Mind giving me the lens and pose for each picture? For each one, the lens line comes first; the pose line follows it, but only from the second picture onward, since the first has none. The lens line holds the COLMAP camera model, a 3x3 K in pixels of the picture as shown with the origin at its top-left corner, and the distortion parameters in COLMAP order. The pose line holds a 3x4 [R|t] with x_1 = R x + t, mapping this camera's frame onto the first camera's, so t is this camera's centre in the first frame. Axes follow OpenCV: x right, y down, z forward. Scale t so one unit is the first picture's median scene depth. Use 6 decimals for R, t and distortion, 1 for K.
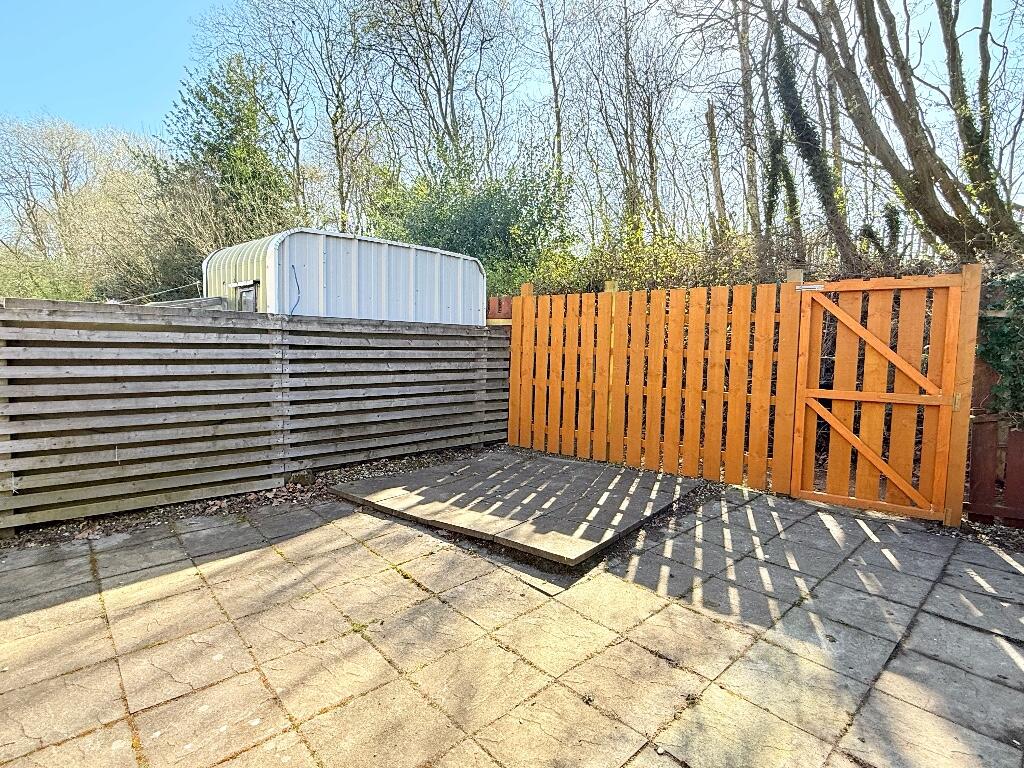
lens RADIAL K [[533.5, 0, 515.3], [0, 533.5, 384.2], [0, 0, 1]] dist [-0.029536, 0.034432]
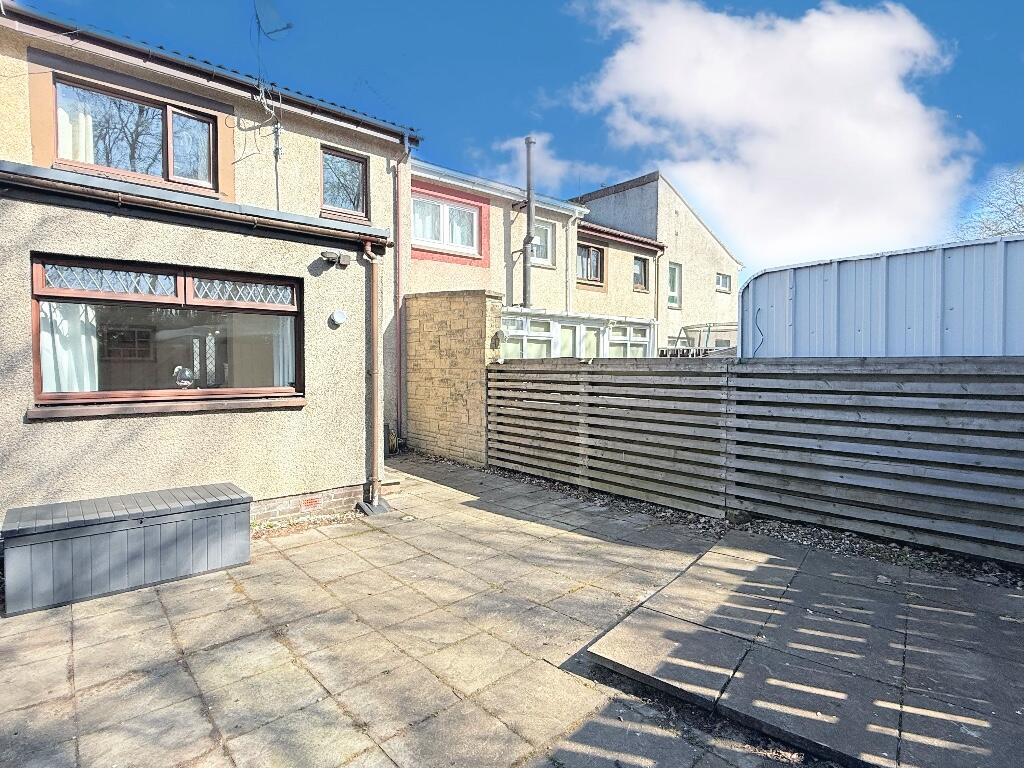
lens RADIAL K [[533.5, 0, 515.3], [0, 533.5, 384.2], [0, 0, 1]] dist [-0.029536, 0.034432]
pose [[-0.035164, 0.012207, -0.999307, 0.706405], [-0.074838, 0.997086, 0.014813, -0.068392], [0.996576, 0.075307, -0.034148, 0.663163]]
